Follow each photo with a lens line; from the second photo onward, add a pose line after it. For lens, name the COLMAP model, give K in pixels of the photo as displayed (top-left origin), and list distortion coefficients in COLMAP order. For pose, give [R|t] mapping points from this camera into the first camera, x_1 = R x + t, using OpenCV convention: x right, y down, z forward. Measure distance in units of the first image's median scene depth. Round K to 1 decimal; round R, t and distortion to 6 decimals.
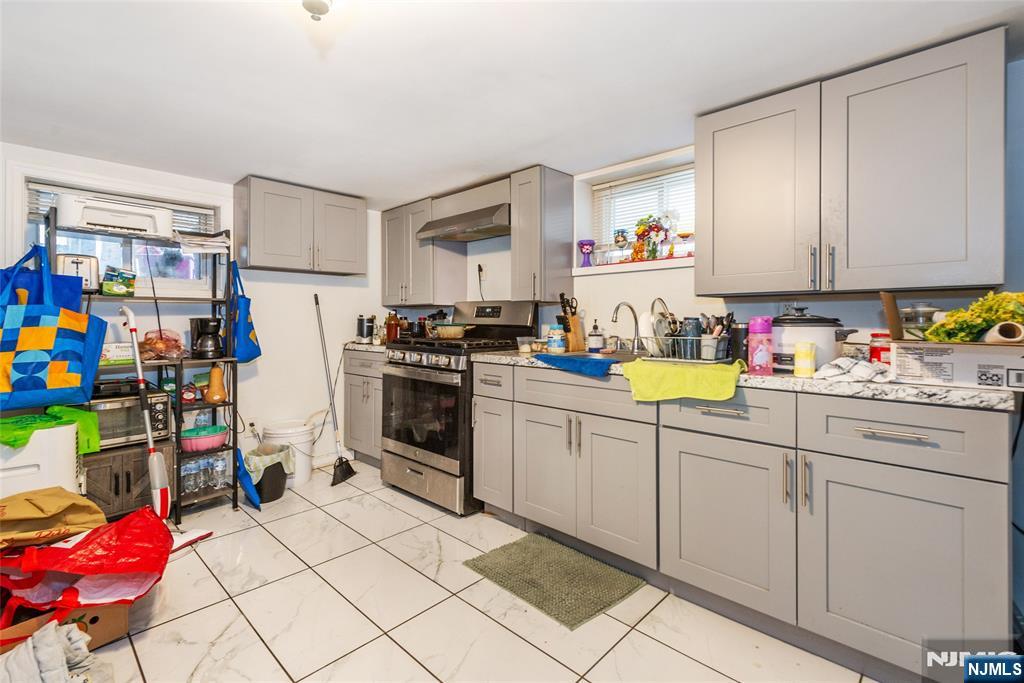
lens RADIAL K [[448.1, 0, 503.3], [0, 448.1, 312.3], [0, 0, 1]] dist [0.004134, -0.004668]
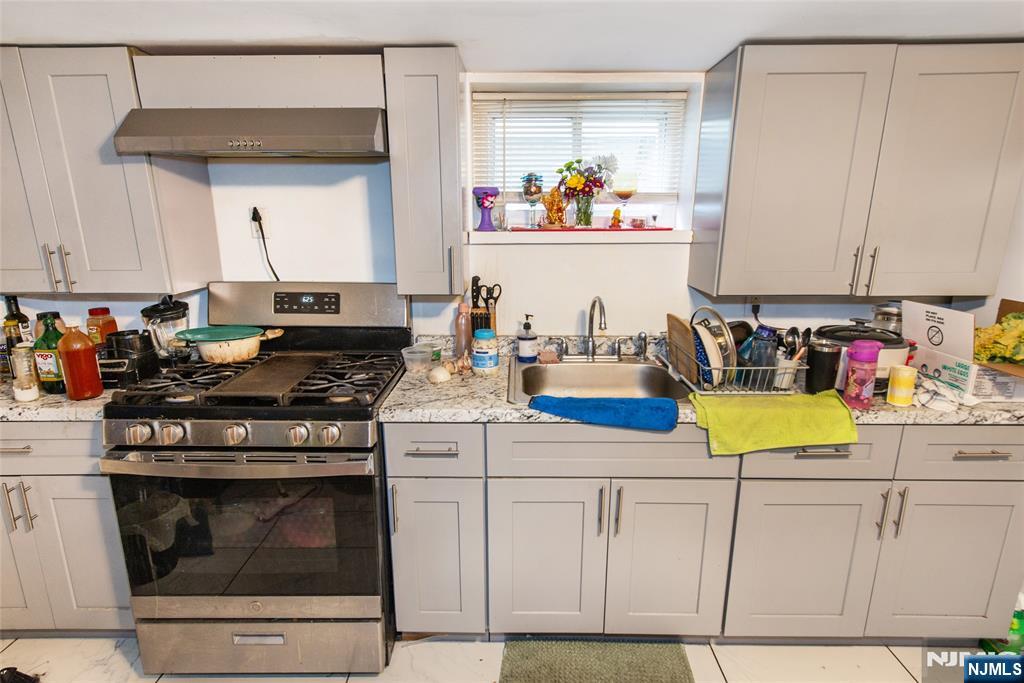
lens RADIAL K [[511.1, 0, 512.7], [0, 511.1, 344.2], [0, 0, 1]] dist [-0.001394, -0.000952]
pose [[0.735254, -0.152950, 0.660309, -0.340149], [-0.005315, 0.972875, 0.231270, -0.123622], [-0.677771, -0.173552, 0.714497, 0.459974]]
